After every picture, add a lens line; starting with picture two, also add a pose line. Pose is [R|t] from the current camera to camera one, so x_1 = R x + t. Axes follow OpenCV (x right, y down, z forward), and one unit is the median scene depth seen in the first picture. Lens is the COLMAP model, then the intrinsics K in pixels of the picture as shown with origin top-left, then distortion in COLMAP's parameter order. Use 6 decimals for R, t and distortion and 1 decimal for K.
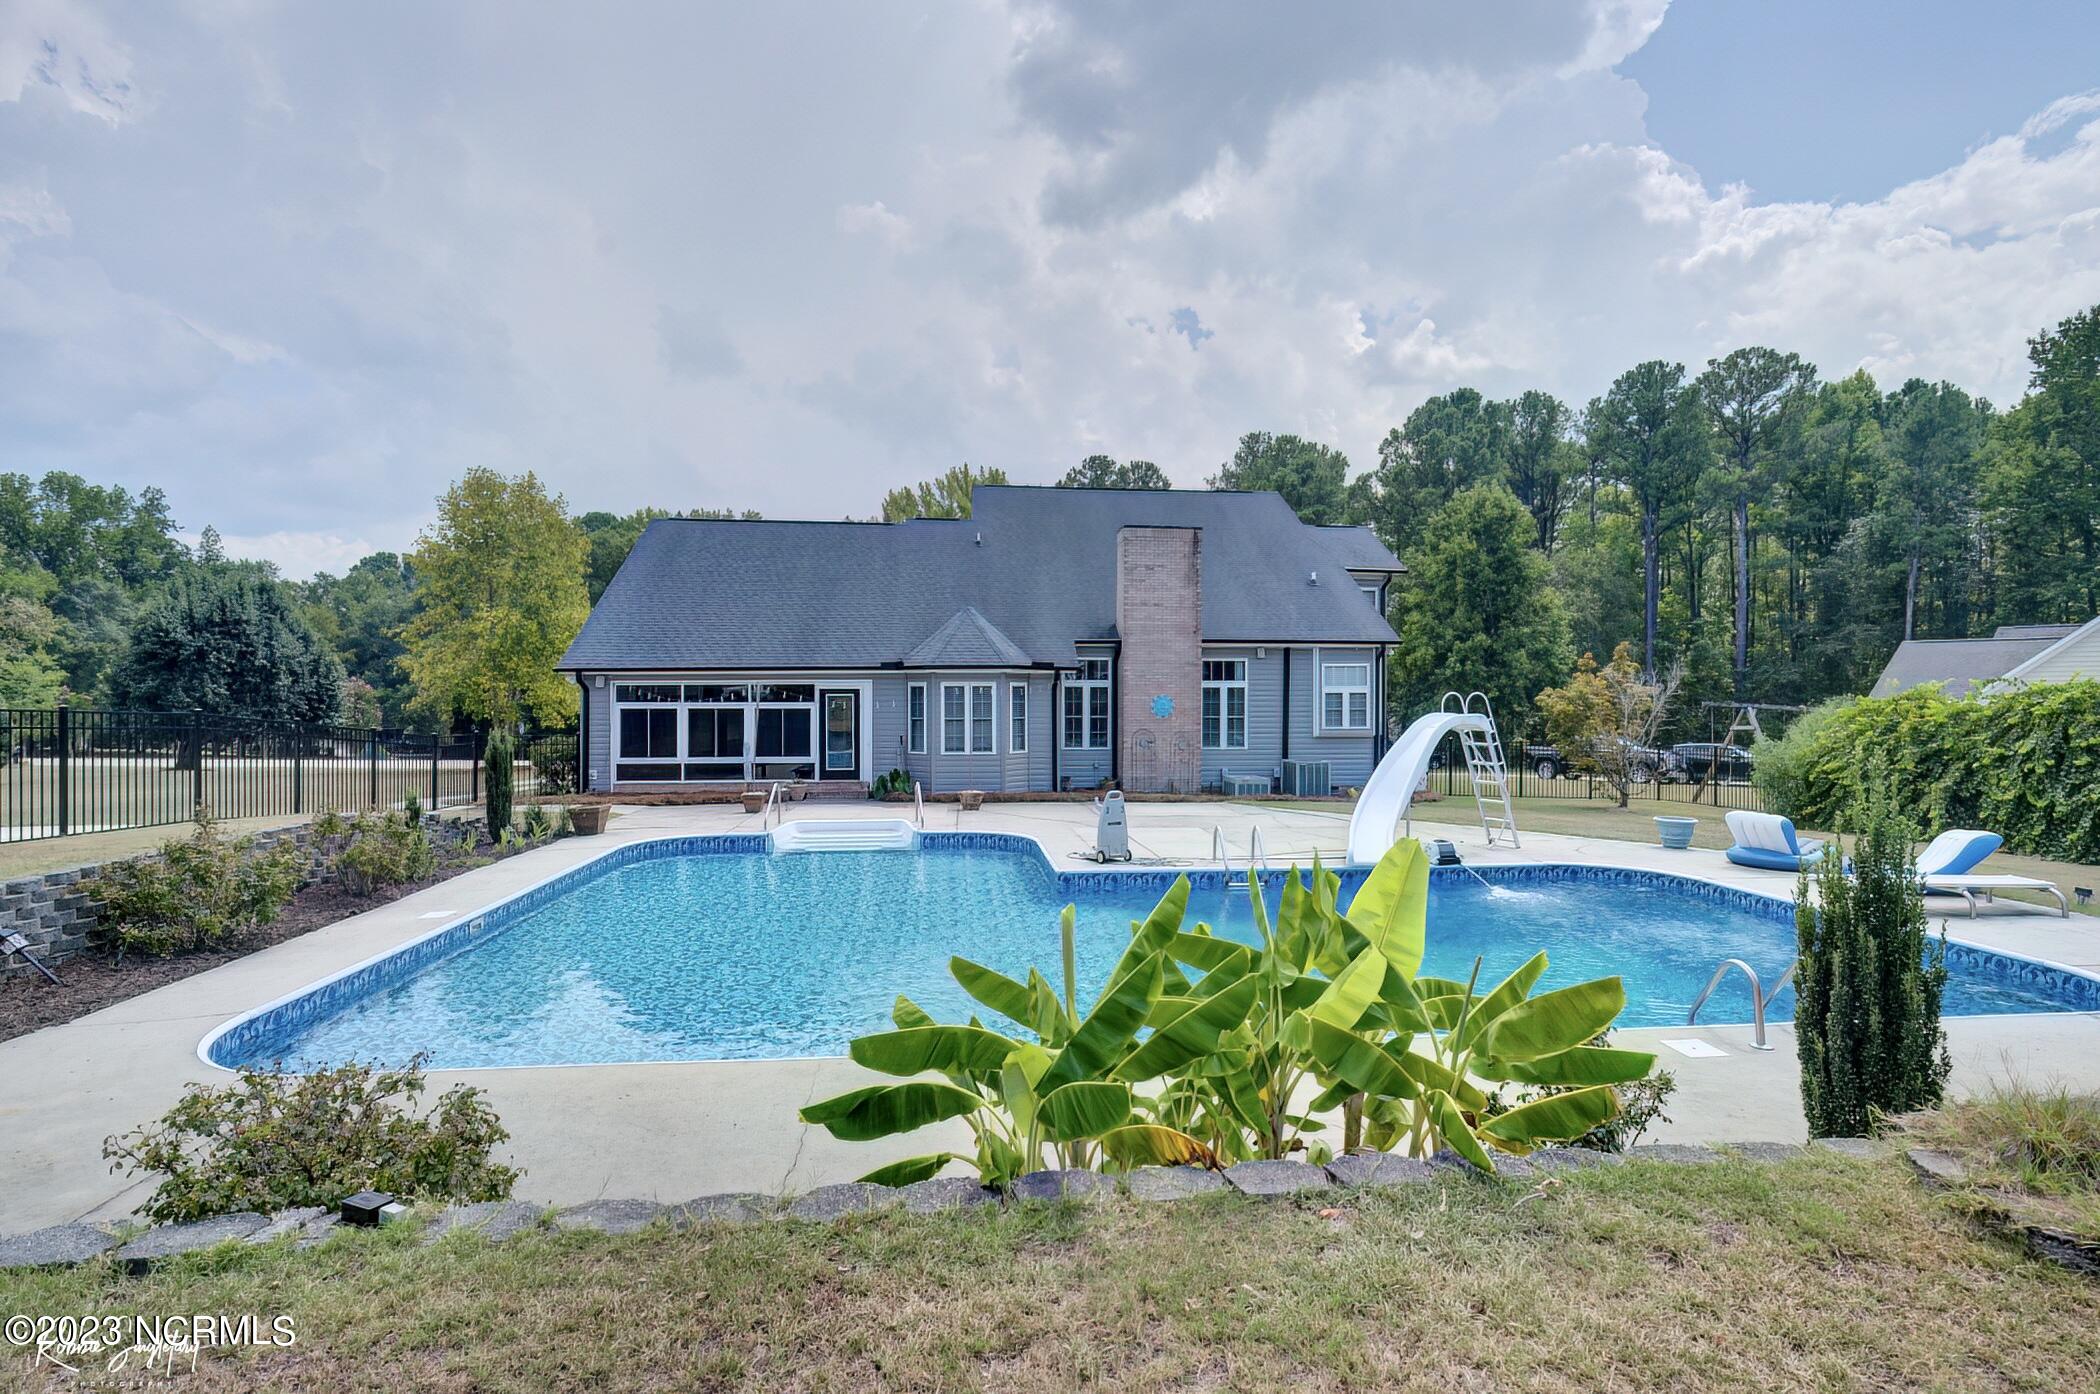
lens RADIAL K [[968.6, 0, 1050.0], [0, 968.6, 697.0], [0, 0, 1]] dist [0.001409, -0.008345]
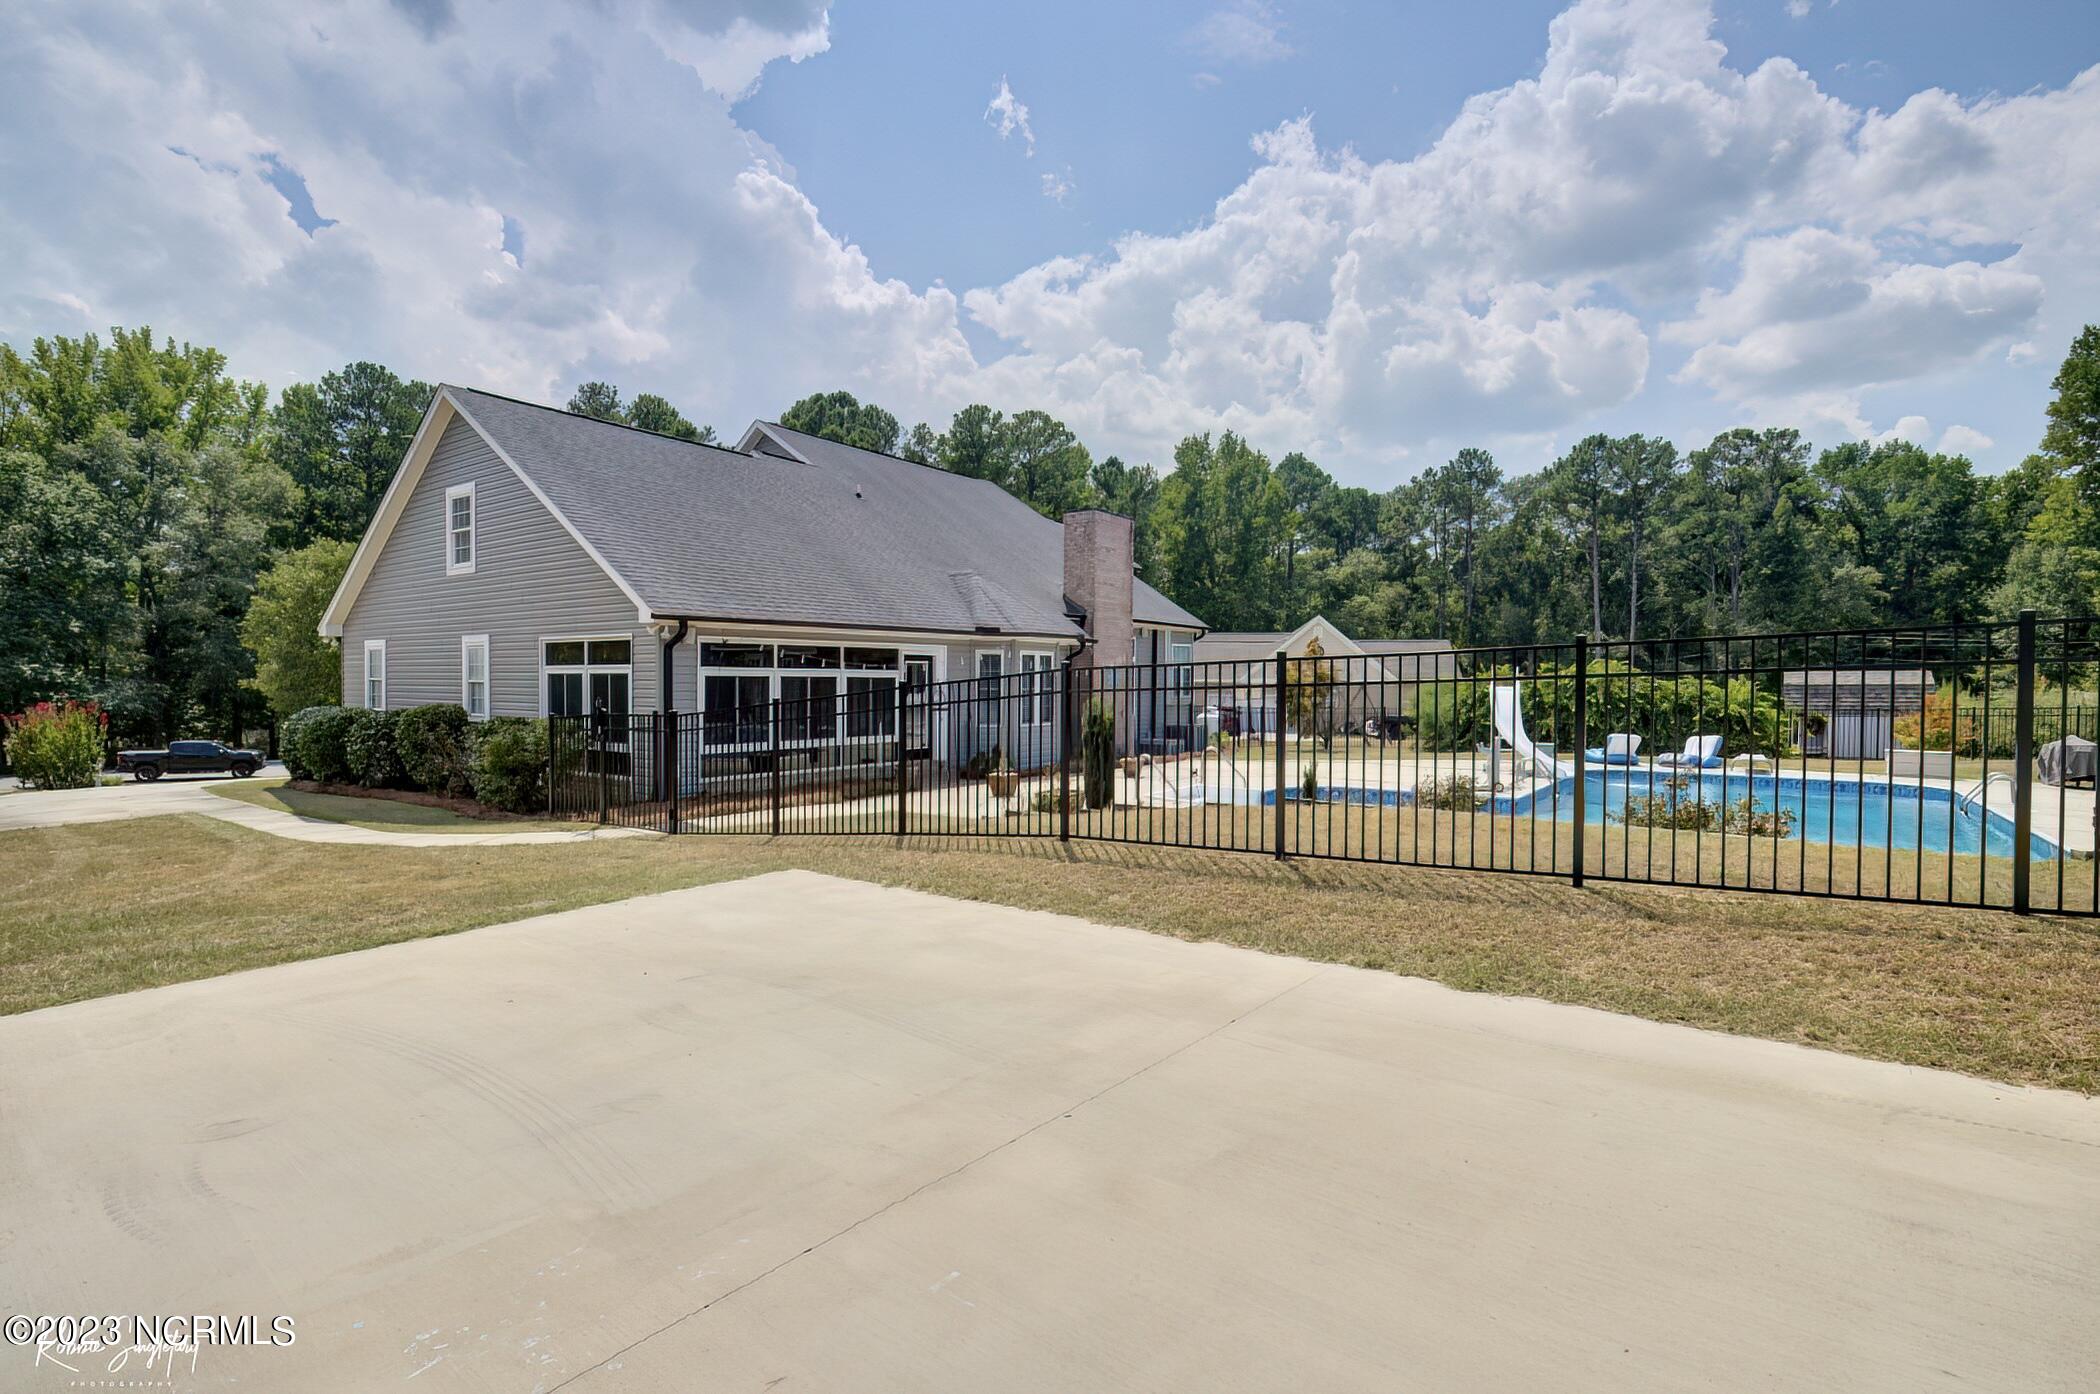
lens RADIAL K [[978.0, 0, 1050.0], [0, 978.0, 697.0], [0, 0, 1]] dist [-0.003640, 0.004609]
pose [[0.662890, -0.007508, 0.748679, -0.738793], [-0.005340, 0.999877, 0.014754, 0.014571], [-0.748697, -0.013778, 0.662769, 0.315005]]
